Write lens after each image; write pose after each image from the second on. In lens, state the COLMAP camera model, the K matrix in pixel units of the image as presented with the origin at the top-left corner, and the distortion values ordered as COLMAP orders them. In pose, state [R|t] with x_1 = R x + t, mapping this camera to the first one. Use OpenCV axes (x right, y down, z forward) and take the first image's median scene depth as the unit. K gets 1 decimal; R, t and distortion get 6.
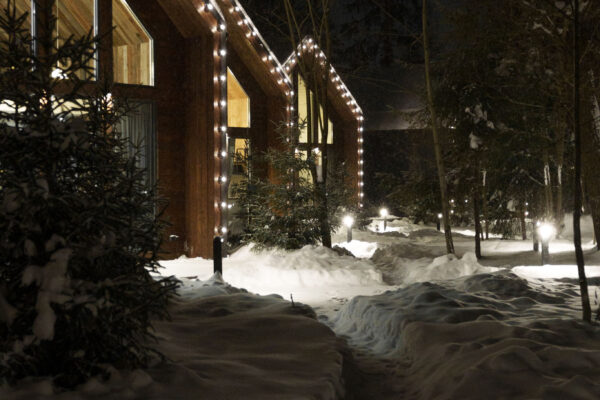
lens RADIAL K [[1096.0, 0, 300.0], [0, 1096.0, 200.0], [0, 0, 1]] dist [0.002830, -0.056018]
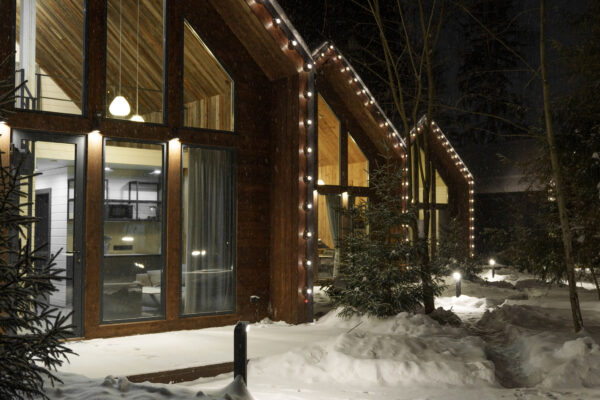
lens RADIAL K [[729.4, 0, 300.0], [0, 729.4, 200.0], [0, 0, 1]] dist [0.023207, 0.021663]
pose [[0.984013, -0.000705, -0.178094, 0.019072], [-0.010294, 0.998095, -0.060823, -0.007072], [0.177798, 0.061684, 0.982132, 0.272279]]
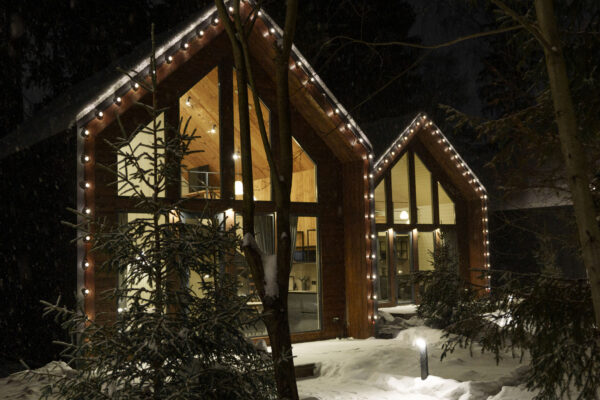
lens RADIAL K [[729.4, 0, 300.0], [0, 729.4, 200.0], [0, 0, 1]] dist [0.023207, 0.021663]
pose [[0.973737, -0.037111, -0.224629, 0.063425], [0.015305, 0.995064, -0.098052, -0.017731], [0.227159, 0.092039, 0.969499, 0.521179]]
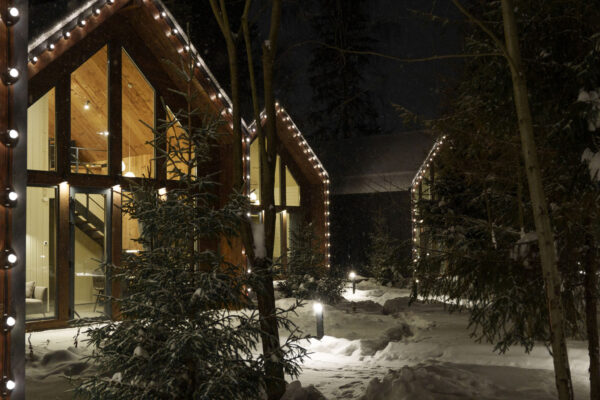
lens RADIAL K [[729.4, 0, 300.0], [0, 729.4, 200.0], [0, 0, 1]] dist [0.023207, 0.021663]
pose [[0.999685, -0.006558, 0.024216, 0.019840], [0.008248, 0.997489, -0.070339, -0.013567], [-0.023694, 0.070517, 0.997229, 0.479726]]
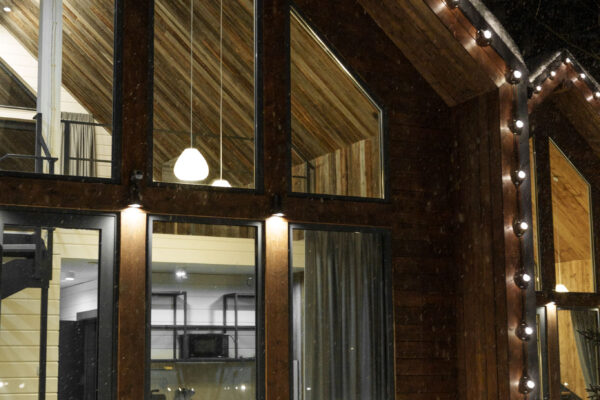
lens RADIAL K [[1096.0, 0, 300.0], [0, 1096.0, 200.0], [0, 0, 1]] dist [0.002830, -0.056018]
pose [[0.923015, -0.063778, -0.379441, 0.015401], [-0.001577, 0.985531, -0.169488, -0.011236], [0.384760, 0.157039, 0.909559, 0.341379]]
